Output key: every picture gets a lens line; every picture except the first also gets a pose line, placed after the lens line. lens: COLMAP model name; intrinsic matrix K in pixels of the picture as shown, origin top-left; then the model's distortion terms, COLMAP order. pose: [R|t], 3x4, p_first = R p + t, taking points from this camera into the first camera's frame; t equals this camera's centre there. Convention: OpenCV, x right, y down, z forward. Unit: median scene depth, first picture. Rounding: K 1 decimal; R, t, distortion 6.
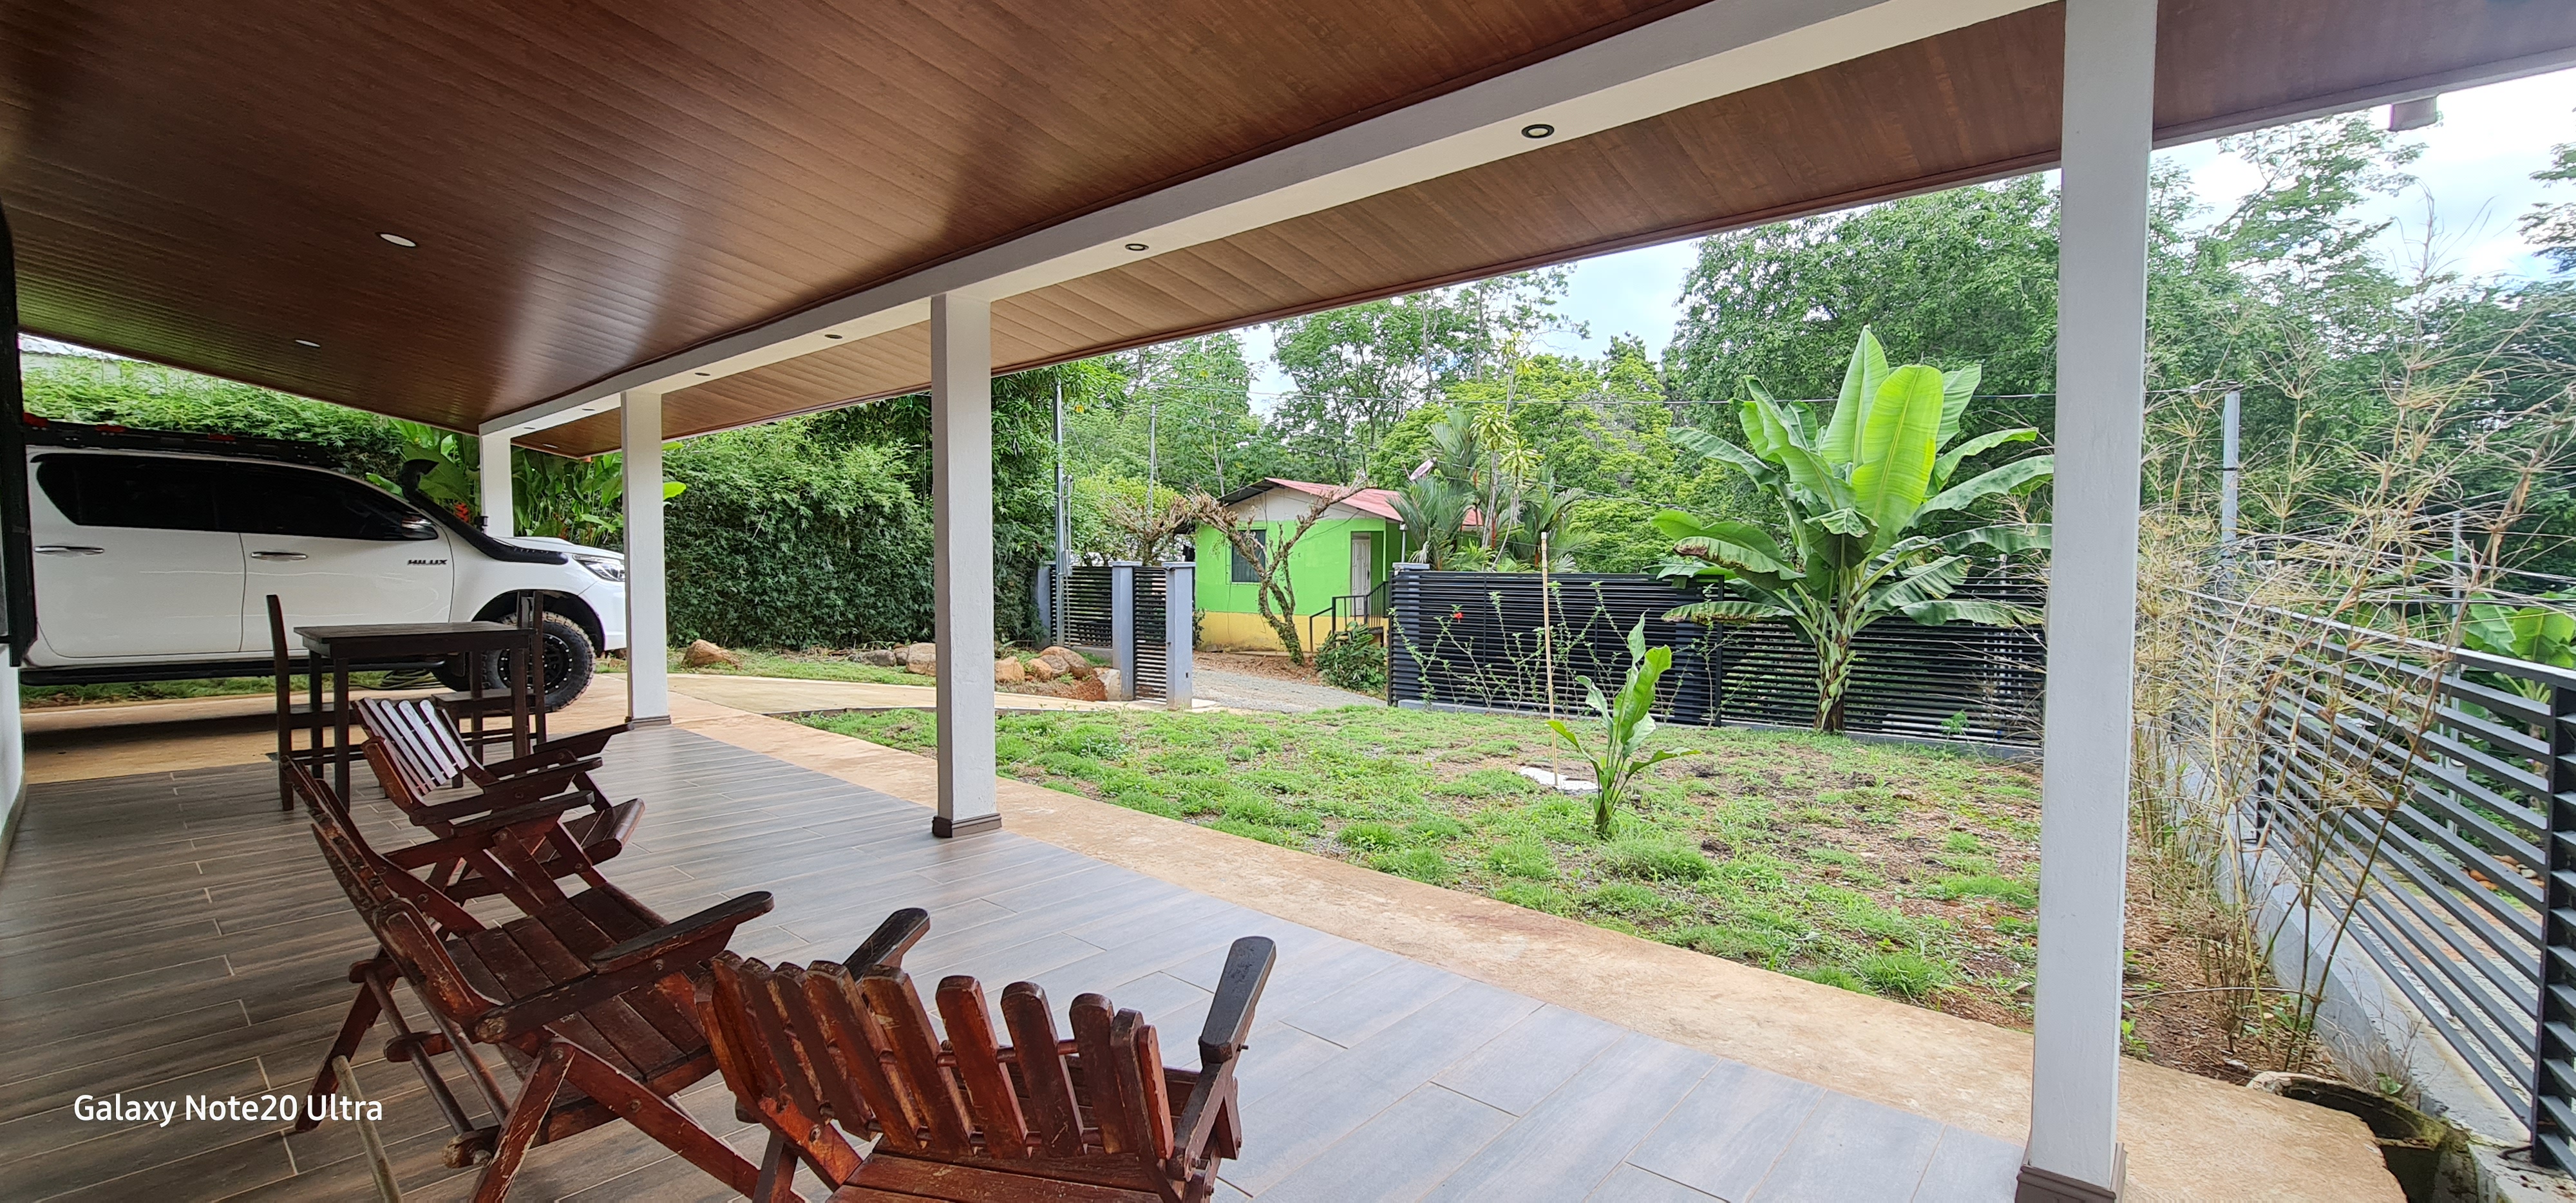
lens RADIAL K [[1055.8, 0, 1271.7], [0, 1055.8, 603.6], [0, 0, 1]] dist [-0.001243, -0.000311]
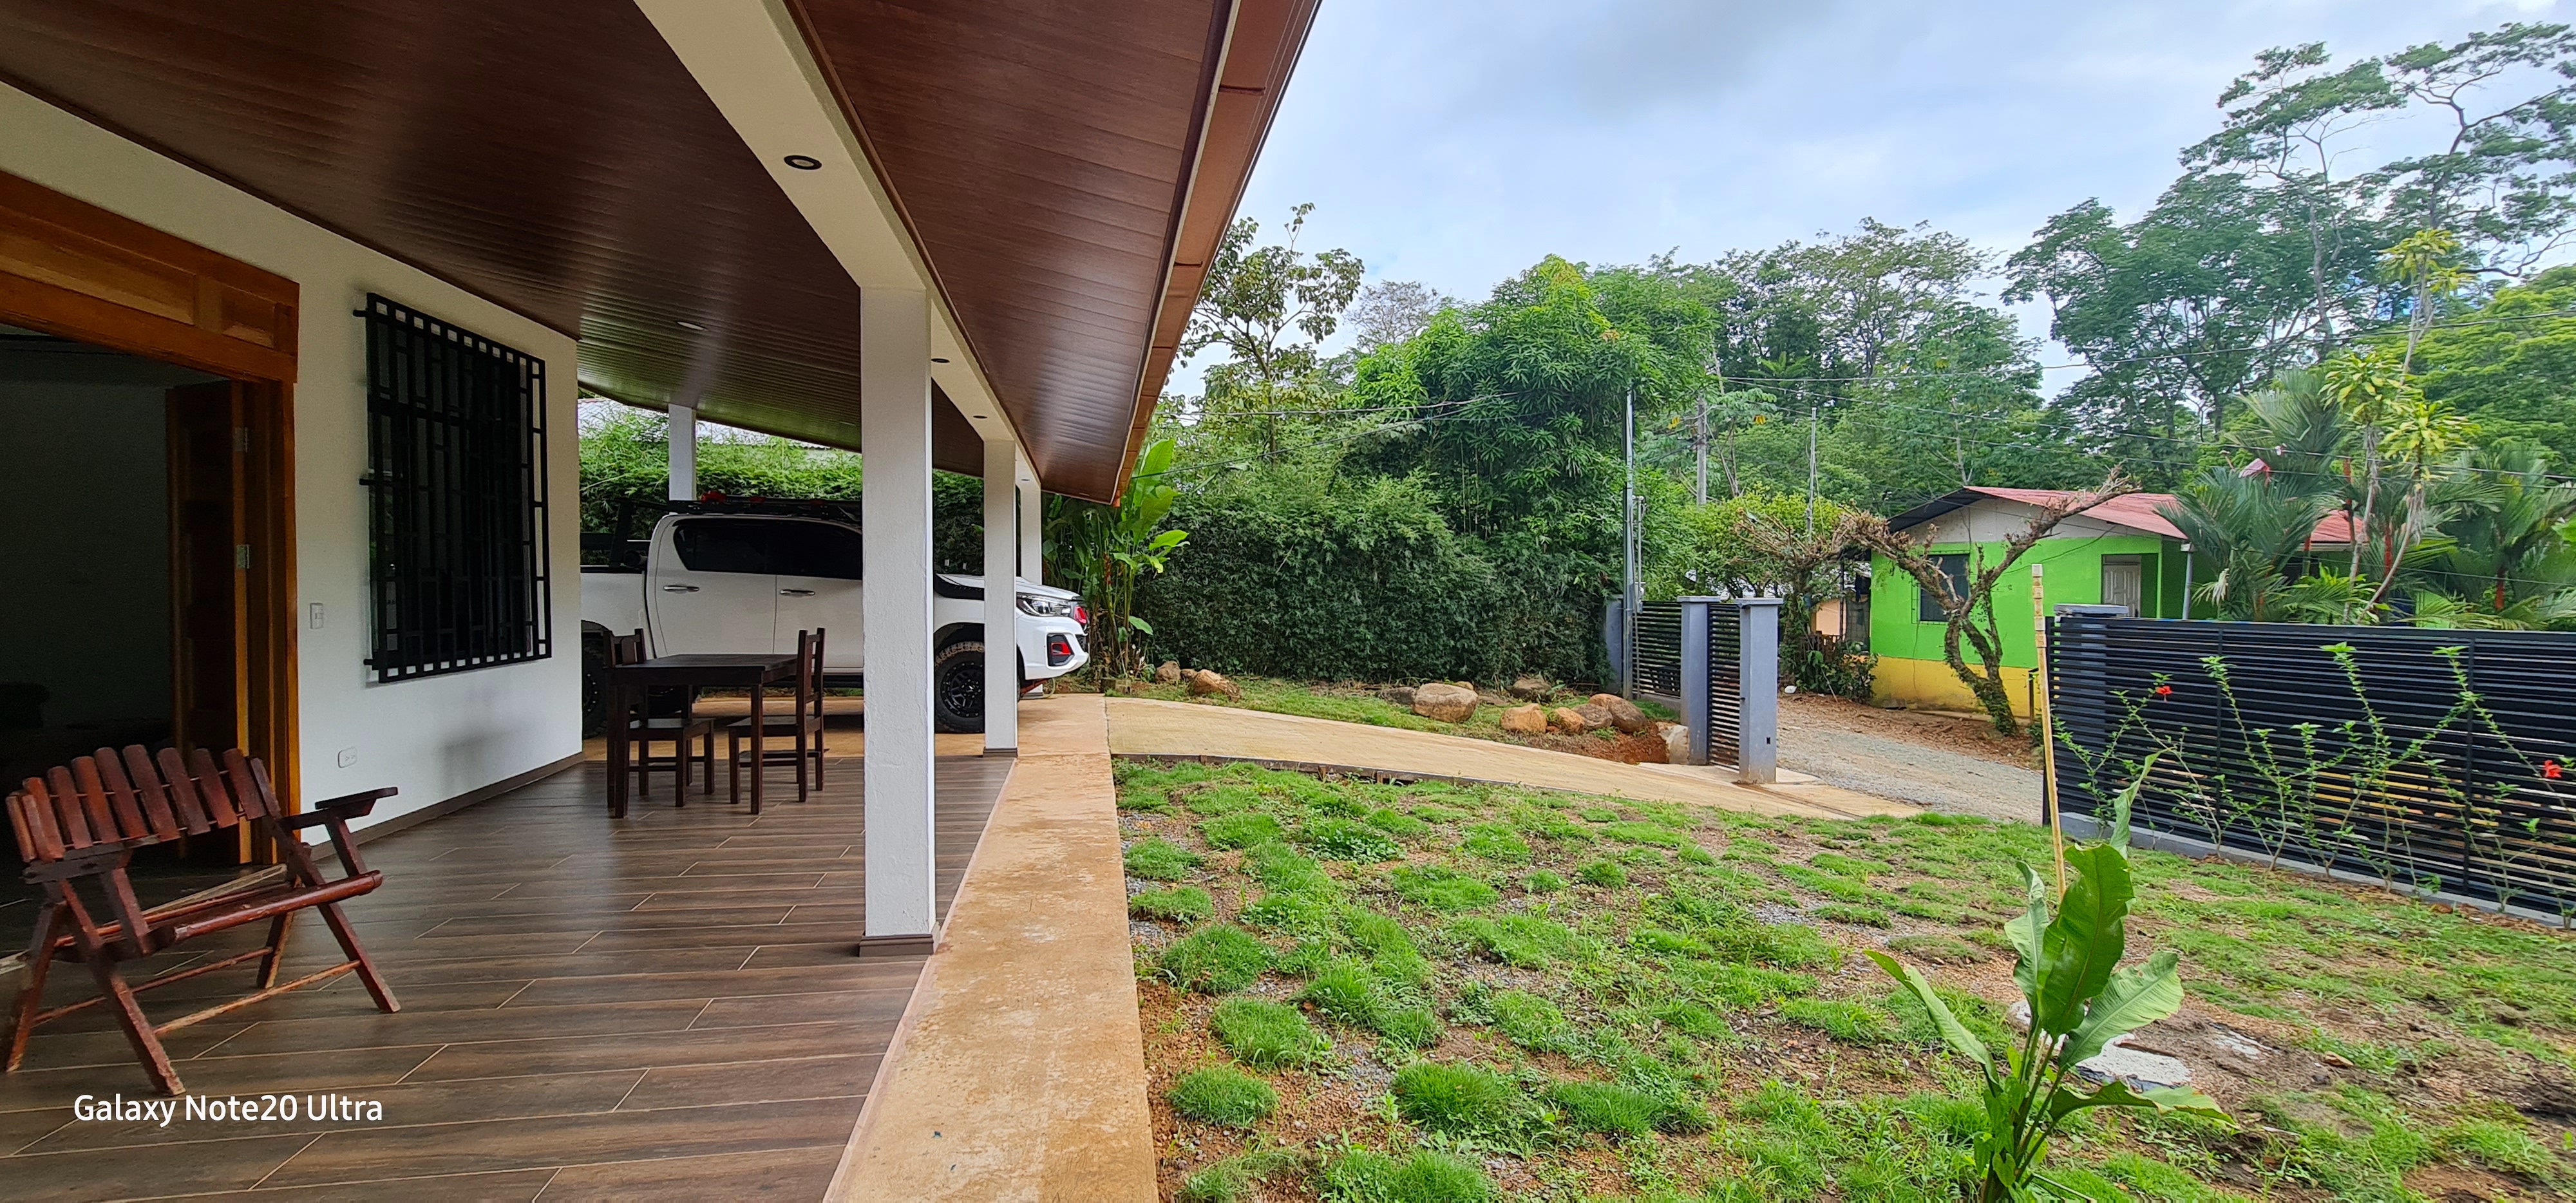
lens RADIAL K [[1055.8, 0, 1283.4], [0, 1055.8, 598.3], [0, 0, 1]] dist [-0.001243, -0.000311]
pose [[0.789412, 0.009069, -0.613797, 0.113102], [-0.028092, 0.999377, -0.021363, -0.011198], [0.613221, 0.034107, 0.789175, 0.141324]]
